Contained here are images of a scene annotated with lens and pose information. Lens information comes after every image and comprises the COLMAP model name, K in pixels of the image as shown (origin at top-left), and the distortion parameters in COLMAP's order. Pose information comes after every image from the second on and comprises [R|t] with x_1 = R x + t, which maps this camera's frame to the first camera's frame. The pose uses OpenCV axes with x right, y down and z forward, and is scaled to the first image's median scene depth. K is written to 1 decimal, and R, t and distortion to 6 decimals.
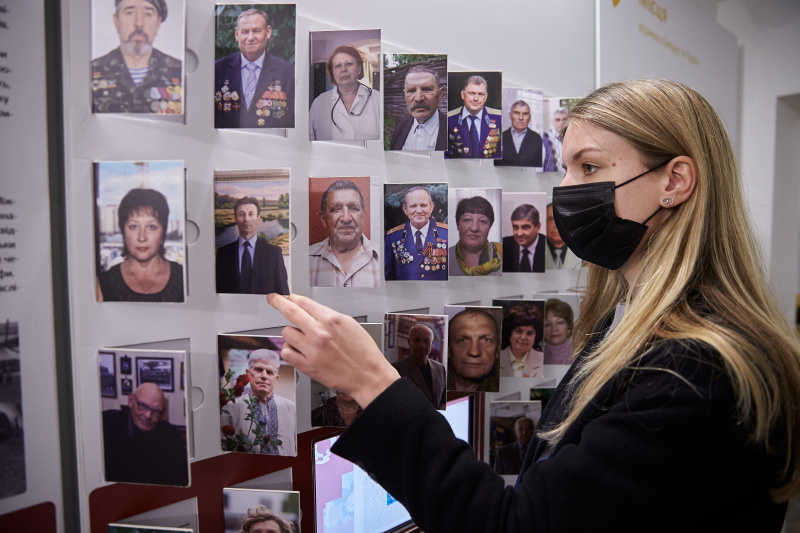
lens RADIAL K [[548.4, 0, 400.0], [0, 548.4, 266.5], [0, 0, 1]] dist [-0.127234, 0.093496]
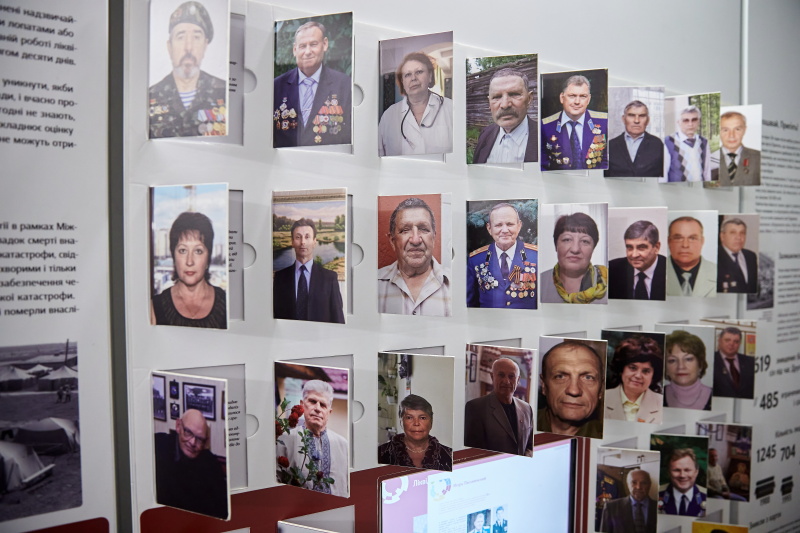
lens RADIAL K [[548.4, 0, 400.0], [0, 548.4, 266.5], [0, 0, 1]] dist [-0.127234, 0.093496]
pose [[0.963282, 0.009657, -0.268318, 0.135959], [-0.016256, 0.999617, -0.022382, -0.025187], [0.267999, 0.025922, 0.963070, 0.124728]]
